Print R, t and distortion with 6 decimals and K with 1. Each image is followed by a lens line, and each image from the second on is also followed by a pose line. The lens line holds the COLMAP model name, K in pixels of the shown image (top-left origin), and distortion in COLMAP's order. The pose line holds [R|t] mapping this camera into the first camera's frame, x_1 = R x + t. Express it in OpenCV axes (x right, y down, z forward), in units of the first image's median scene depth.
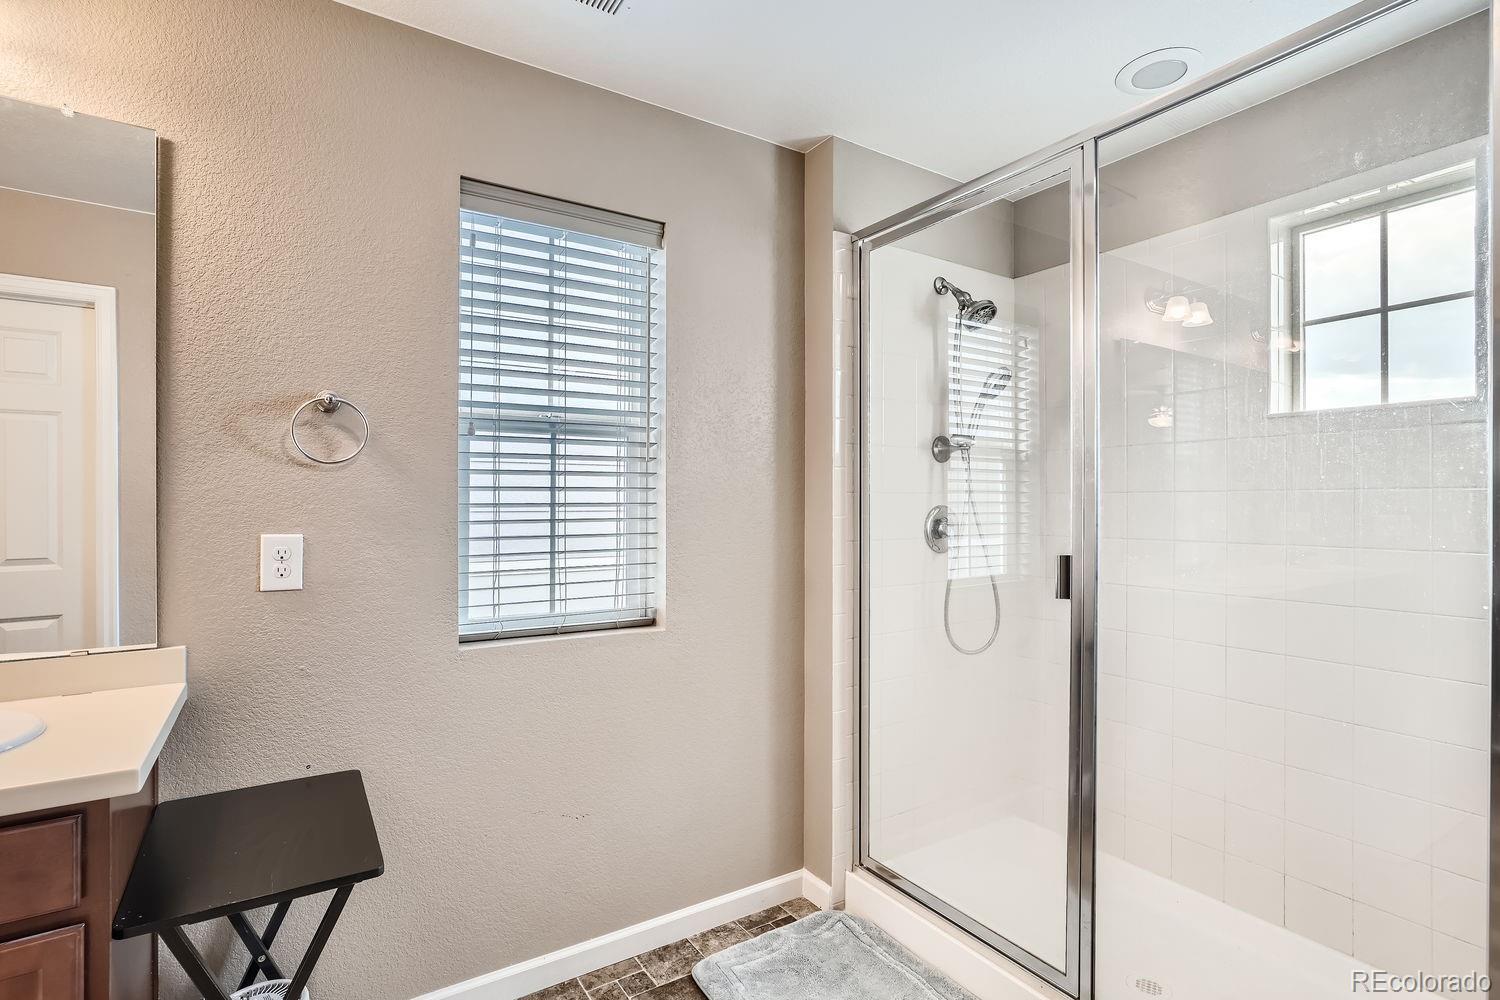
lens RADIAL K [[729.1, 0, 737.3], [0, 729.1, 503.2], [0, 0, 1]] dist [-0.038123, 0.014739]
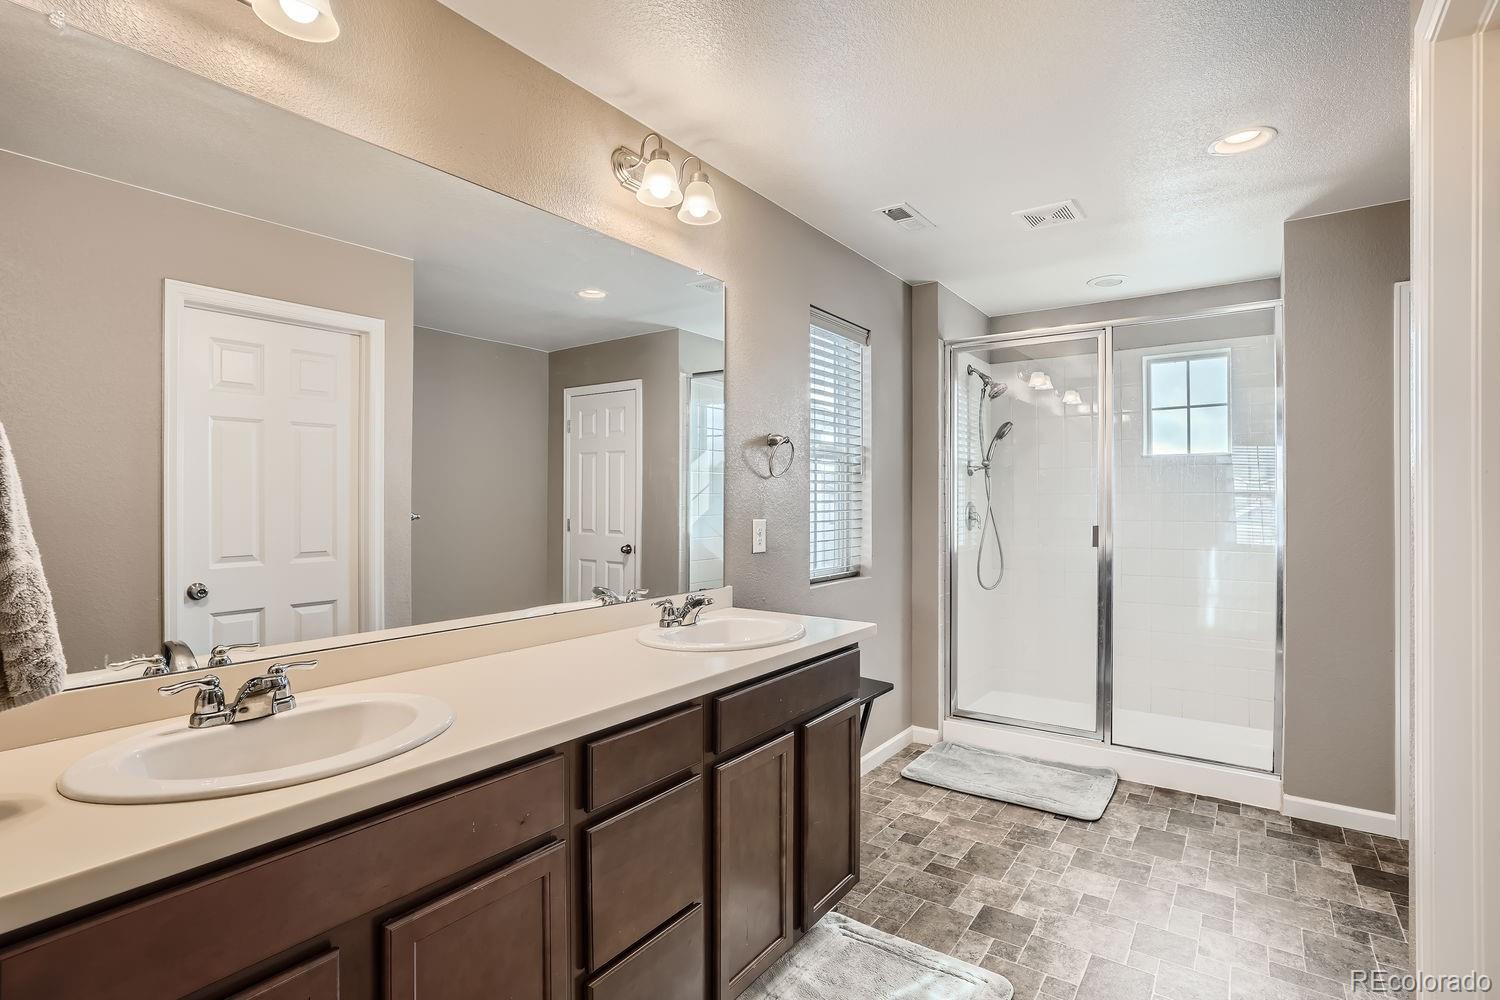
lens RADIAL K [[729.1, 0, 764.9], [0, 729.1, 499.9], [0, 0, 1]] dist [-0.038123, 0.014739]
pose [[0.923255, -0.004734, 0.384158, -0.894503], [0.006315, 0.999976, -0.002854, 0.001740], [-0.384135, 0.005061, 0.923263, -0.405279]]
